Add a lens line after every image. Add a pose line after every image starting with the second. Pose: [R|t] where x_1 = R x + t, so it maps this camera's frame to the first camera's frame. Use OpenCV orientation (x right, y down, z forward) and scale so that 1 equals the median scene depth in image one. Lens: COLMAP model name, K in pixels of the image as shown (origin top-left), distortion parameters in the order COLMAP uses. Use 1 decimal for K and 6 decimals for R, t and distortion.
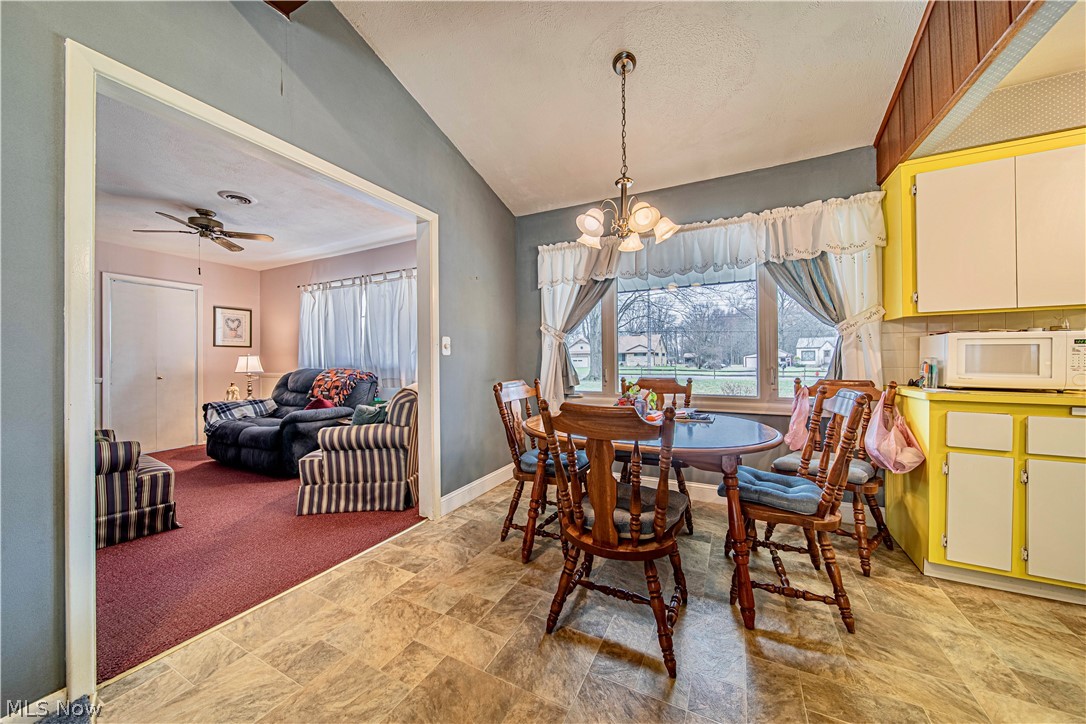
lens RADIAL K [[379.6, 0, 547.8], [0, 379.6, 361.9], [0, 0, 1]] dist [-0.000891, 0.000098]
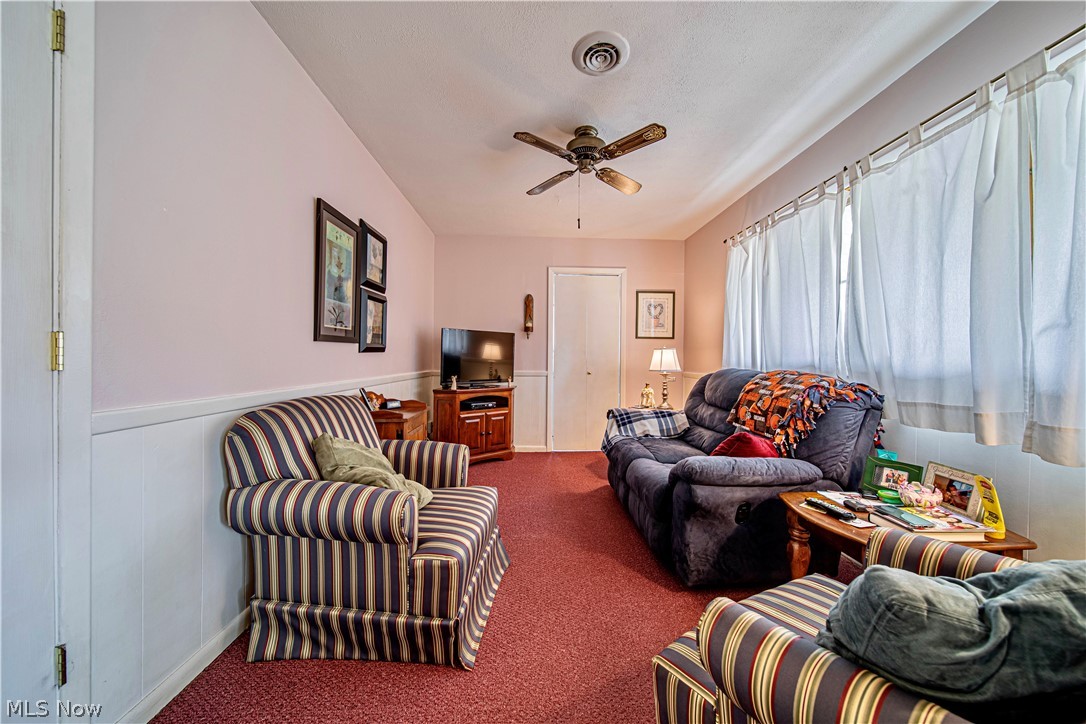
lens RADIAL K [[379.6, 0, 549.1], [0, 379.6, 358.5], [0, 0, 1]] dist [-0.000891, 0.000098]
pose [[0.482475, 0.012602, -0.875819, -0.277558], [-0.013374, 0.999886, 0.007020, 0.001064], [0.875808, 0.008326, 0.482589, 0.508761]]
